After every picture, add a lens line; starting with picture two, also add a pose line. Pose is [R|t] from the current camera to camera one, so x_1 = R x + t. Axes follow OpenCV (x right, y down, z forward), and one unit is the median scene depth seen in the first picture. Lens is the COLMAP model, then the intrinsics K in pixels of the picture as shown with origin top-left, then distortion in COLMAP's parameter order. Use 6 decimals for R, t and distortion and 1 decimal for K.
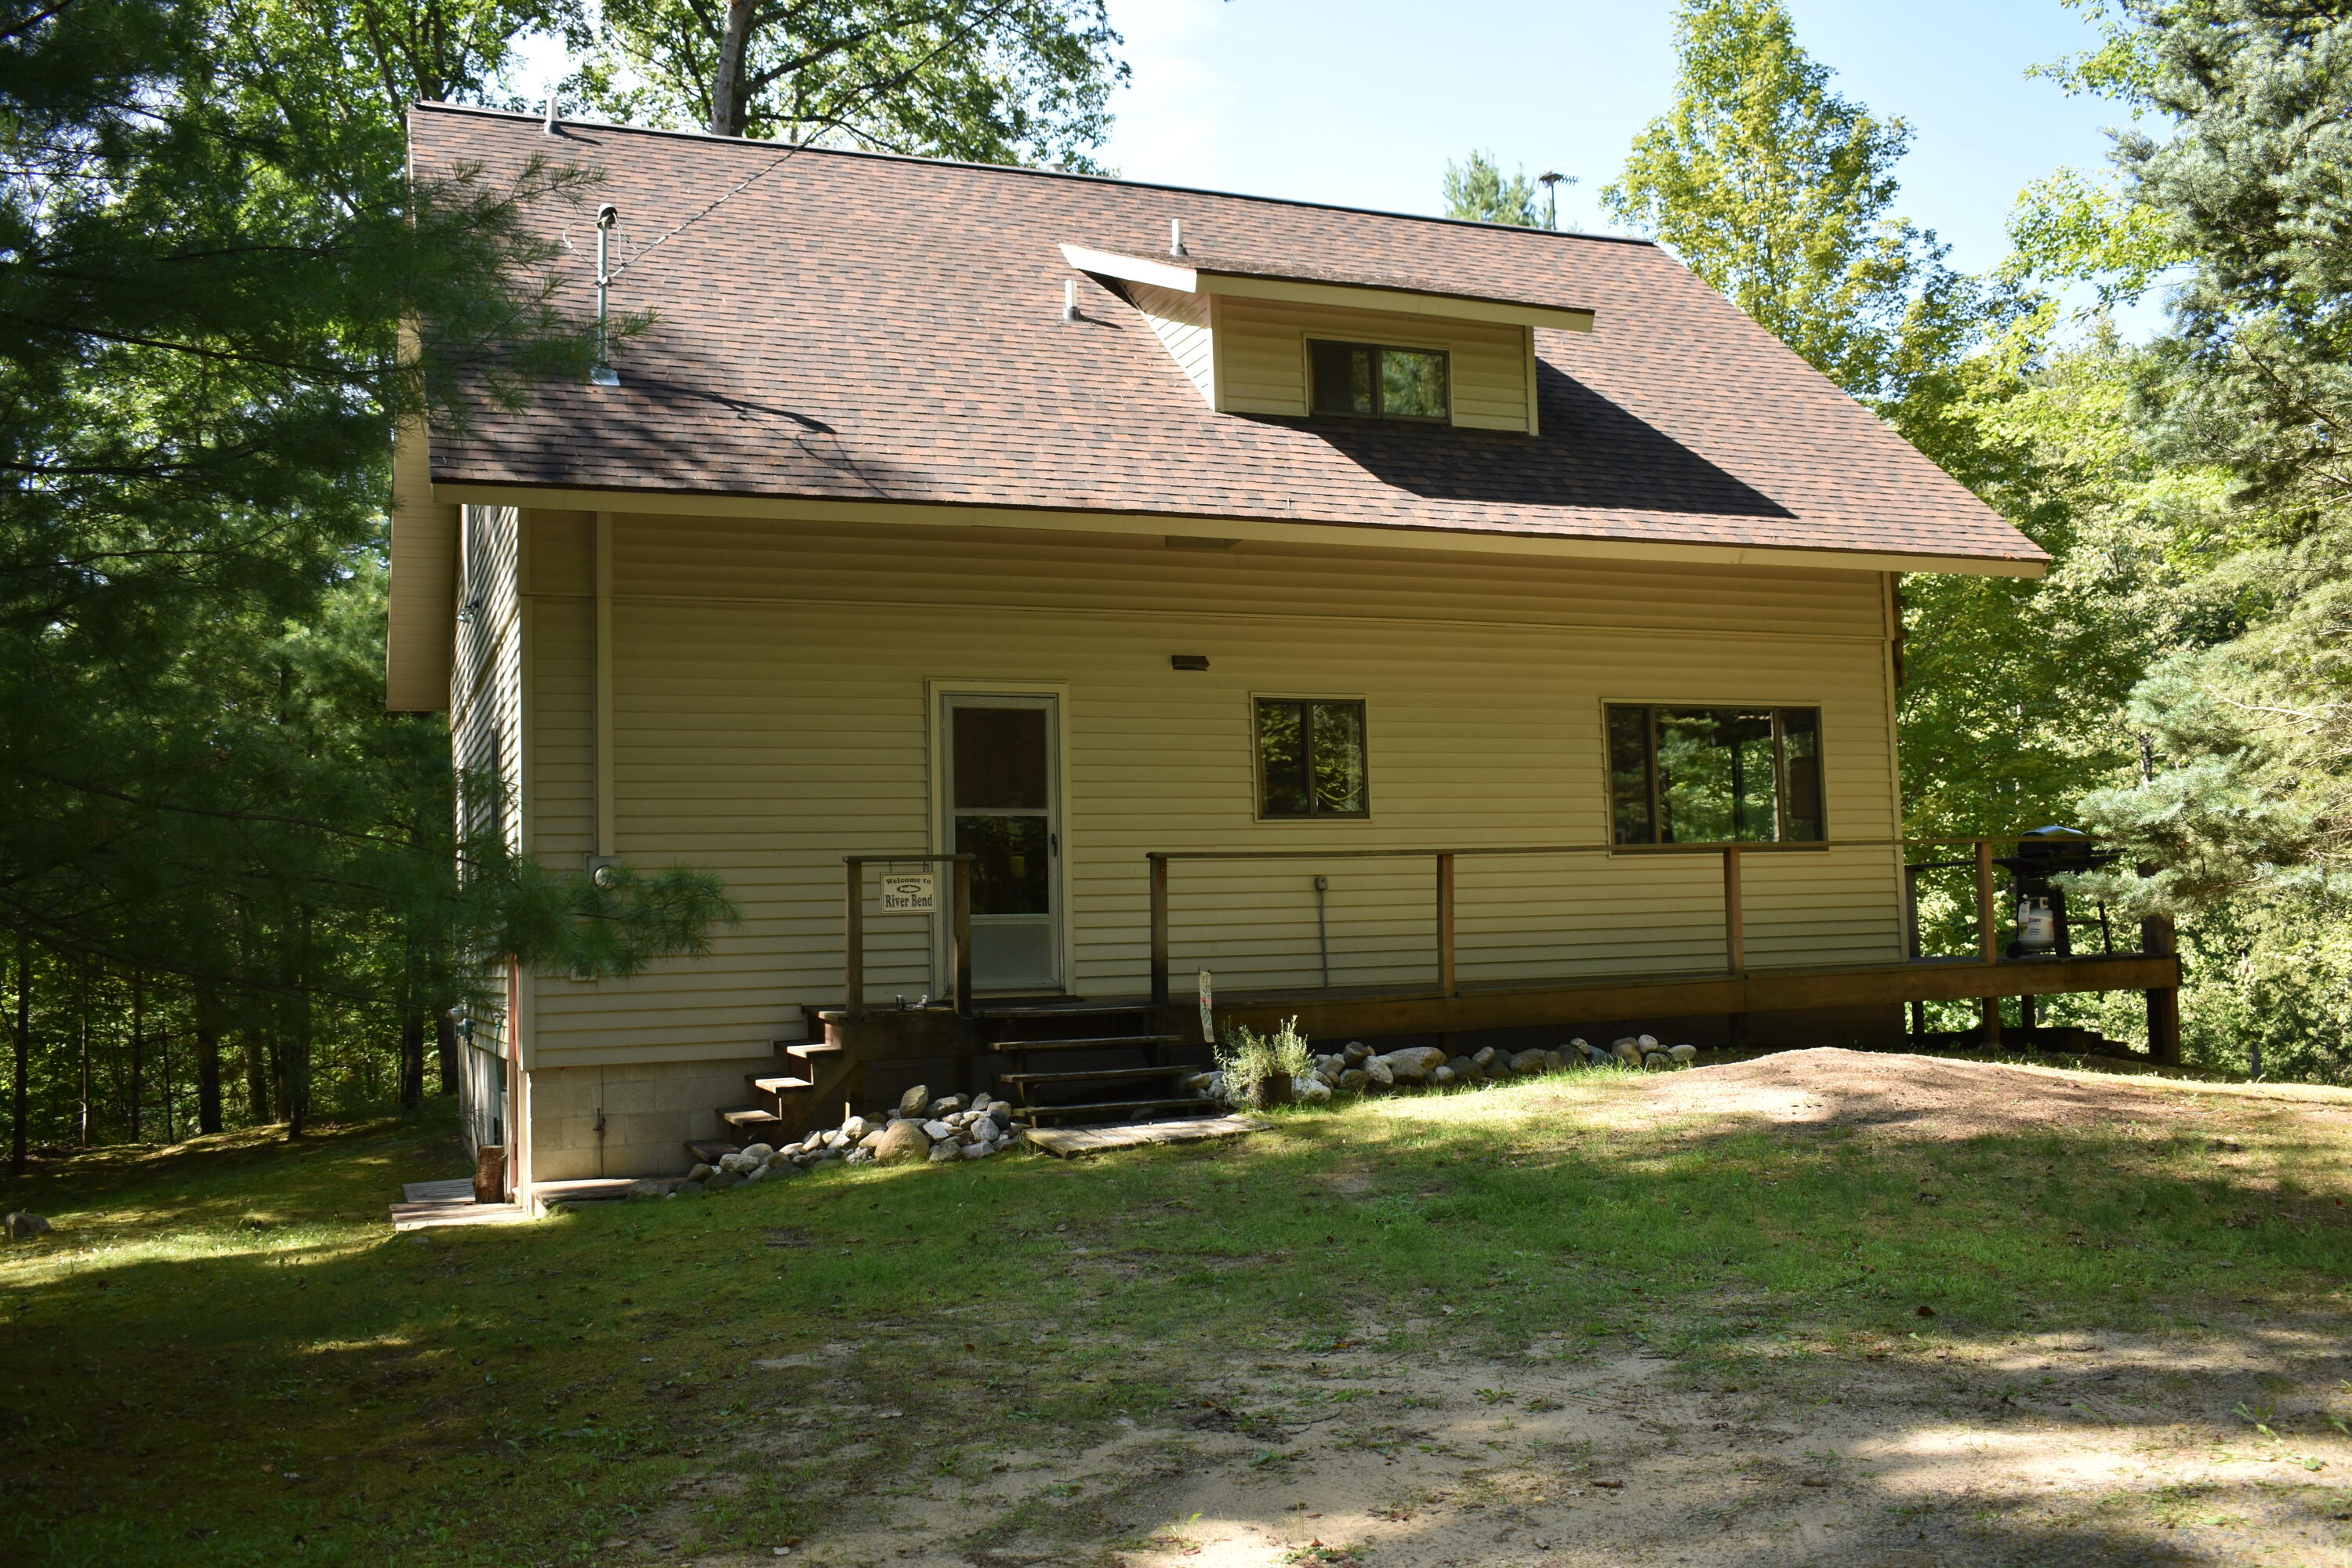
lens RADIAL K [[2058.6, 0, 1176.0], [0, 2058.6, 784.0], [0, 0, 1]] dist [-0.097729, 0.020221]
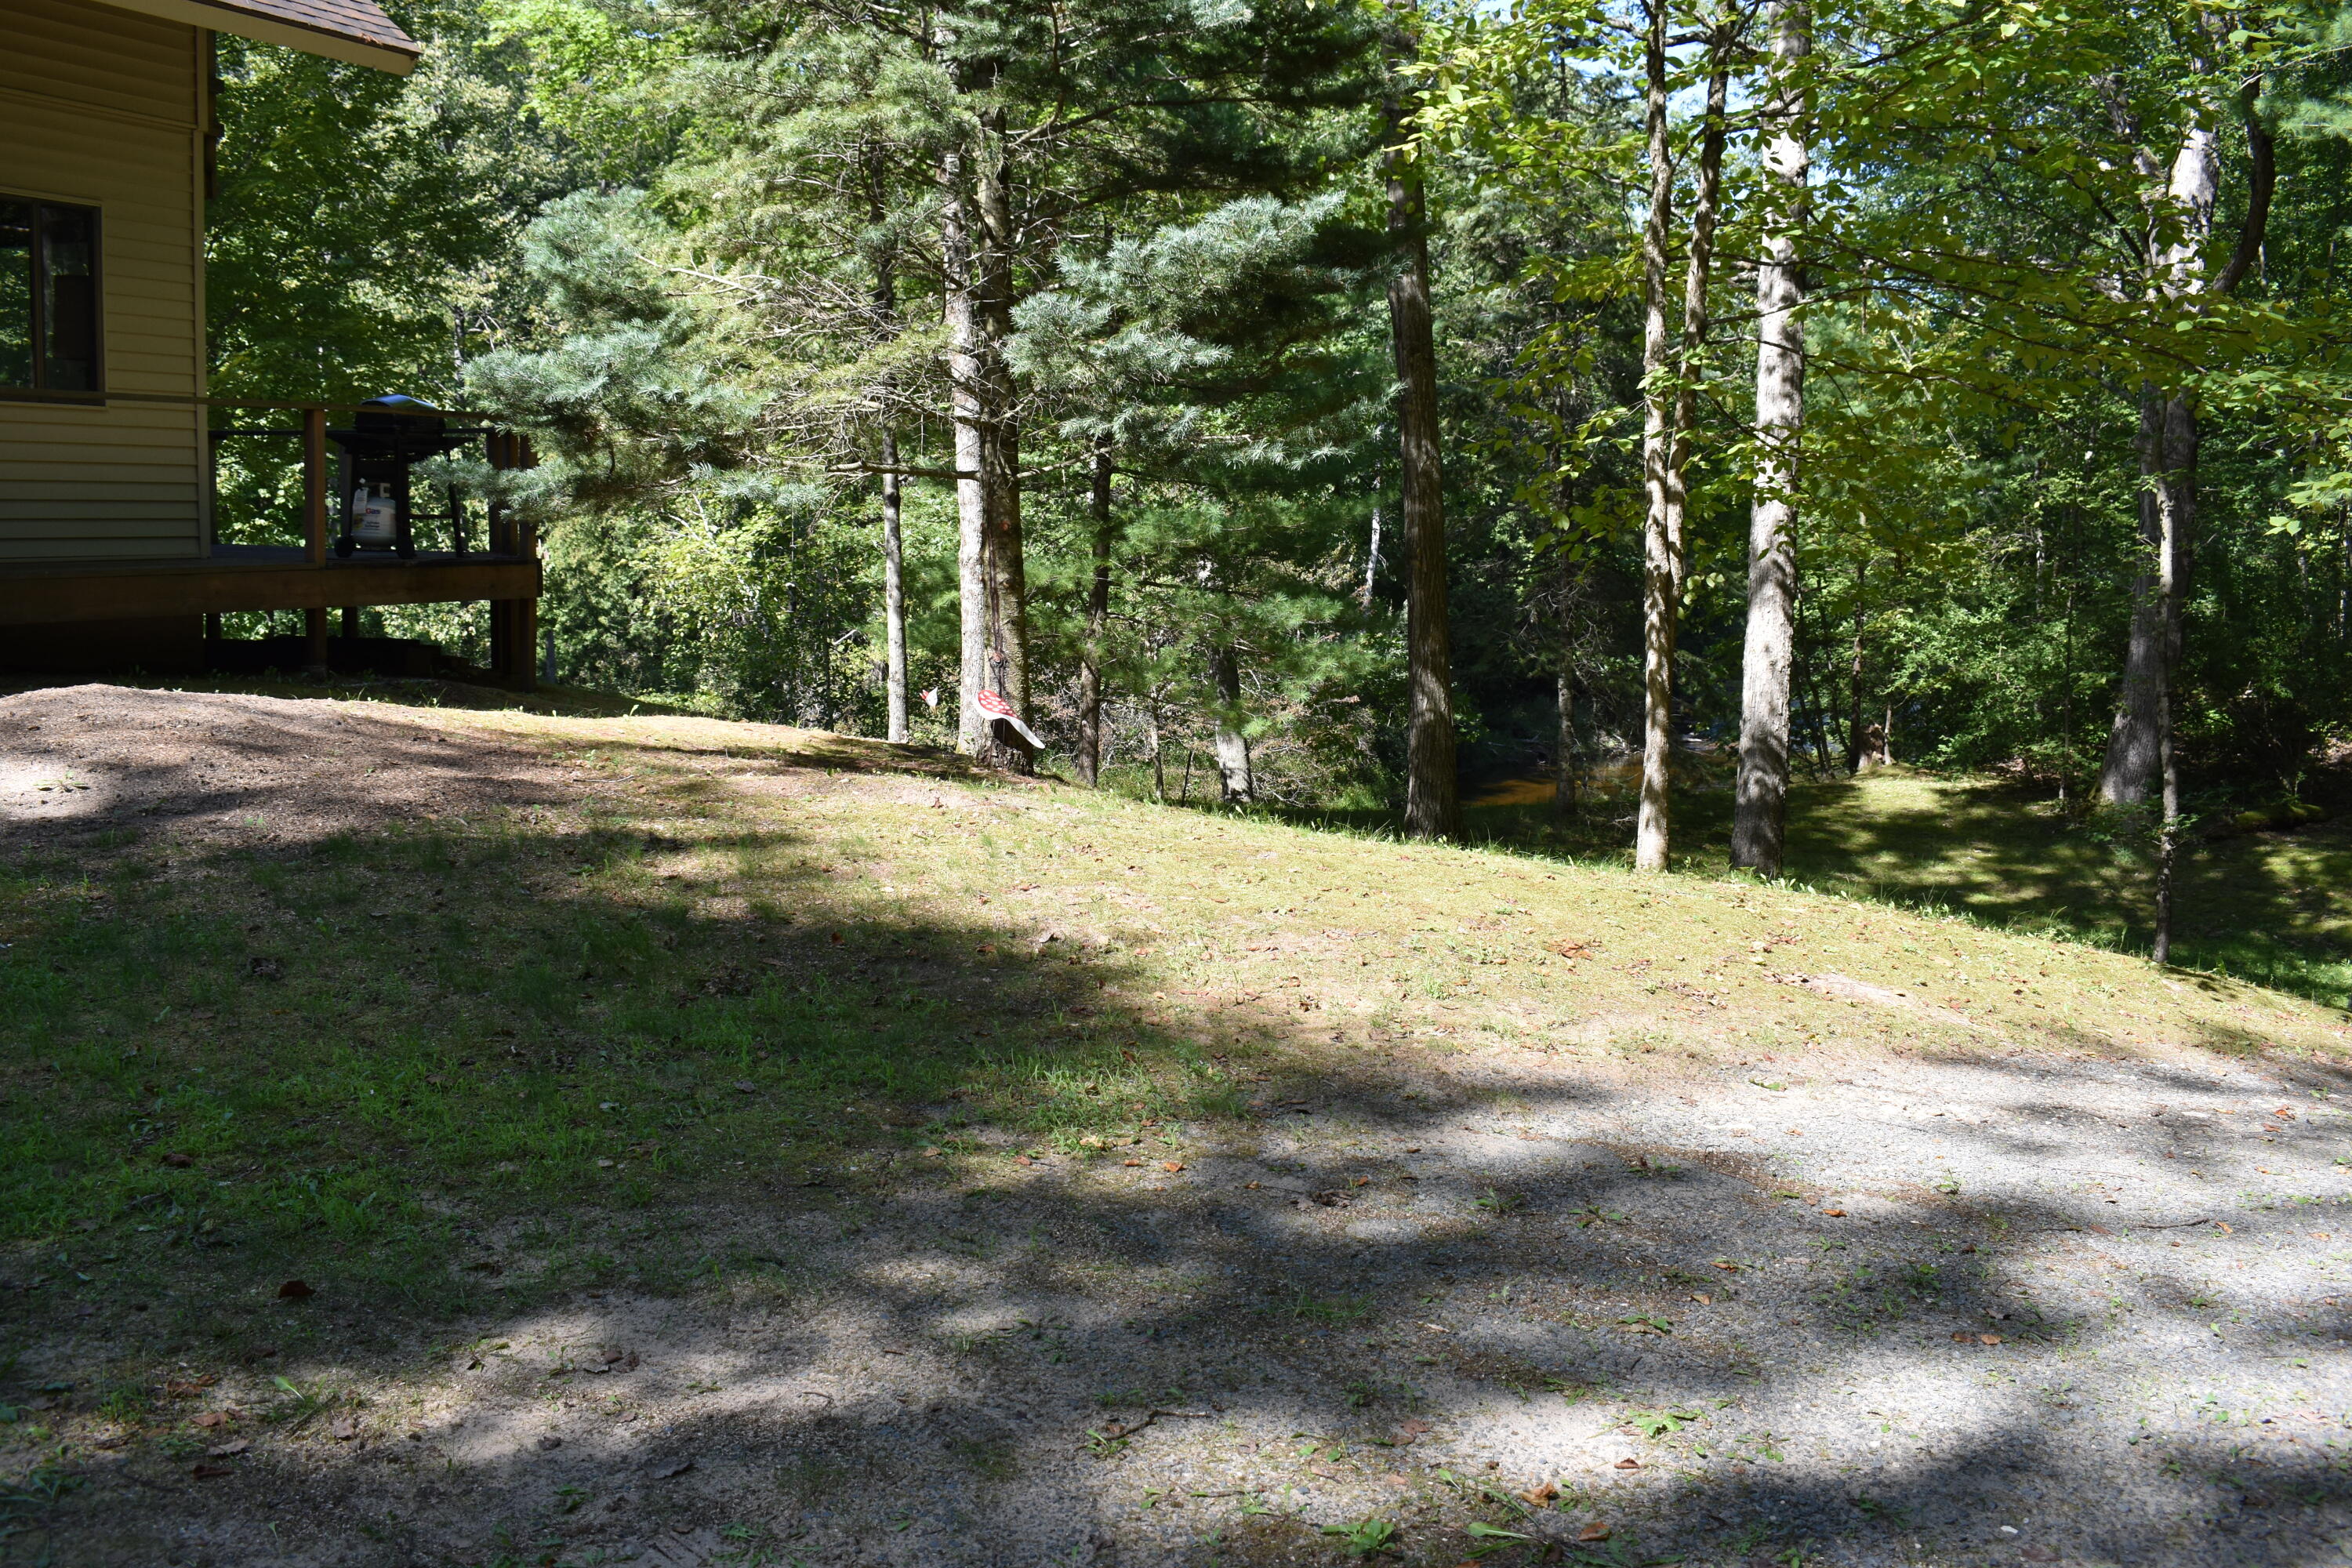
lens RADIAL K [[2058.6, 0, 1176.0], [0, 2058.6, 784.0], [0, 0, 1]] dist [-0.097729, 0.020221]
pose [[0.697048, -0.047592, 0.715444, 0.091084], [-0.103399, 0.980694, 0.165977, 0.009678], [-0.709530, -0.189671, 0.678669, 0.285423]]
